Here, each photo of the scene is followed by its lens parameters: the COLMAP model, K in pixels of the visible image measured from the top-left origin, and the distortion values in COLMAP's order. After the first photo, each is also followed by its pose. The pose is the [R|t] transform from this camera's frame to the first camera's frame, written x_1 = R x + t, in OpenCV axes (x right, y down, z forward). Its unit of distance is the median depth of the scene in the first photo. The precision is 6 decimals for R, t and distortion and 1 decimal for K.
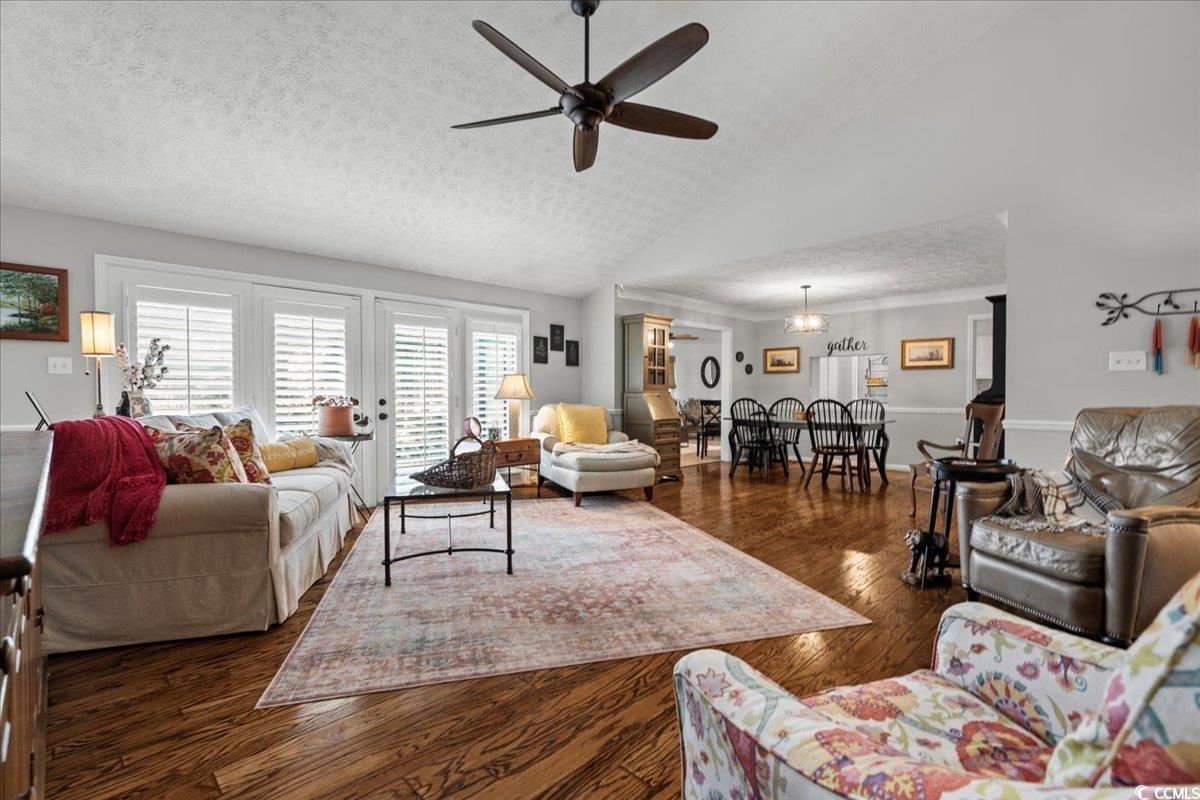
lens RADIAL K [[550.4, 0, 600.1], [0, 550.4, 396.9], [0, 0, 1]] dist [-0.006851, 0.003306]
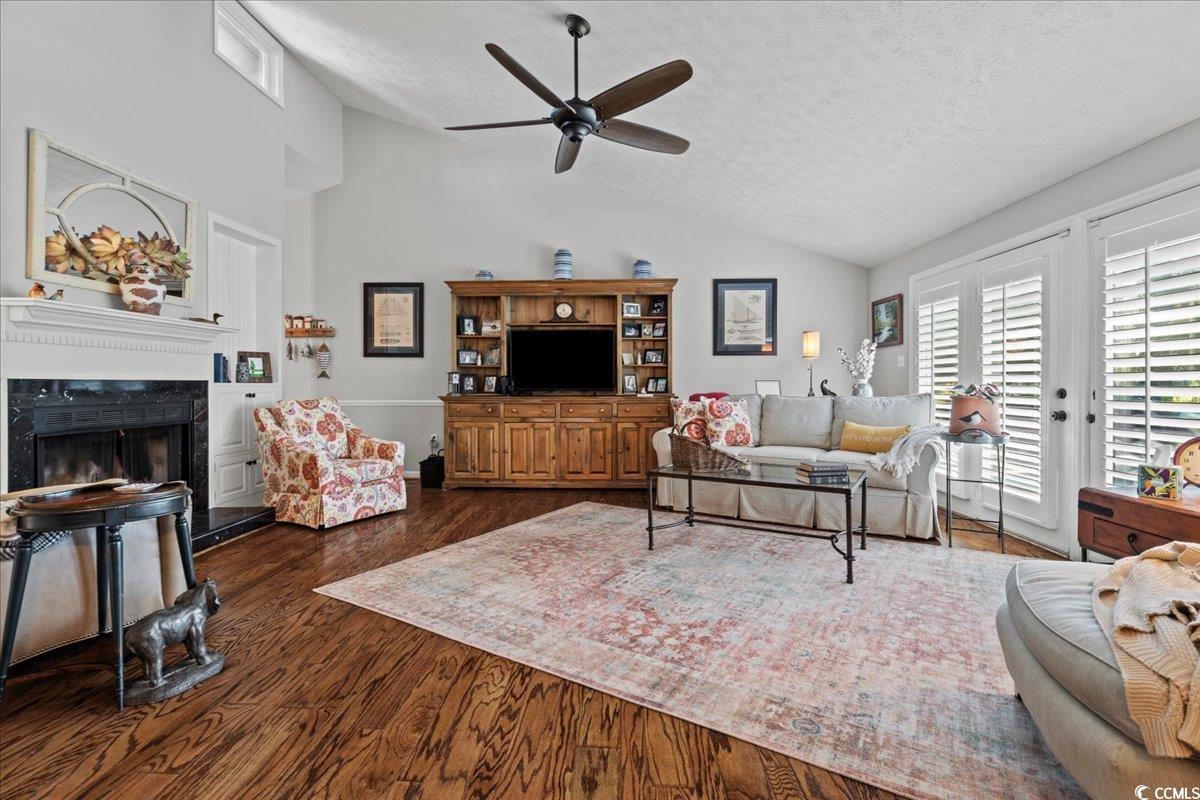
lens RADIAL K [[550.4, 0, 598.5], [0, 550.4, 383.4], [0, 0, 1]] dist [-0.006851, 0.003306]
pose [[-0.739174, 0.004409, -0.673500, 0.624822], [0.002100, 0.999989, 0.004242, -0.008760], [0.673511, 0.001721, -0.739175, 1.694850]]
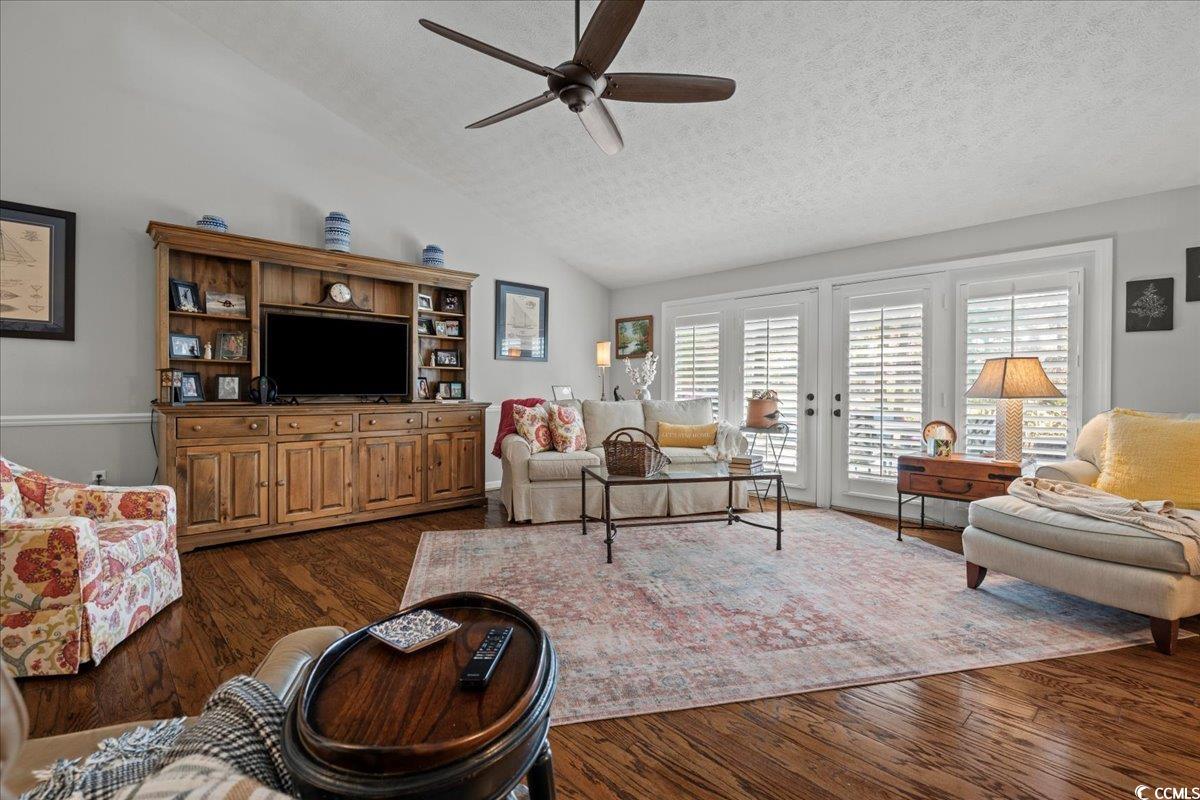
lens RADIAL K [[550.4, 0, 593.1], [0, 550.4, 392.5], [0, 0, 1]] dist [-0.006851, 0.003306]
pose [[-0.042717, 0.010870, -0.999028, 0.850301], [-0.007948, 0.999905, 0.011220, -0.009195], [0.999056, 0.008420, -0.042626, 0.991545]]
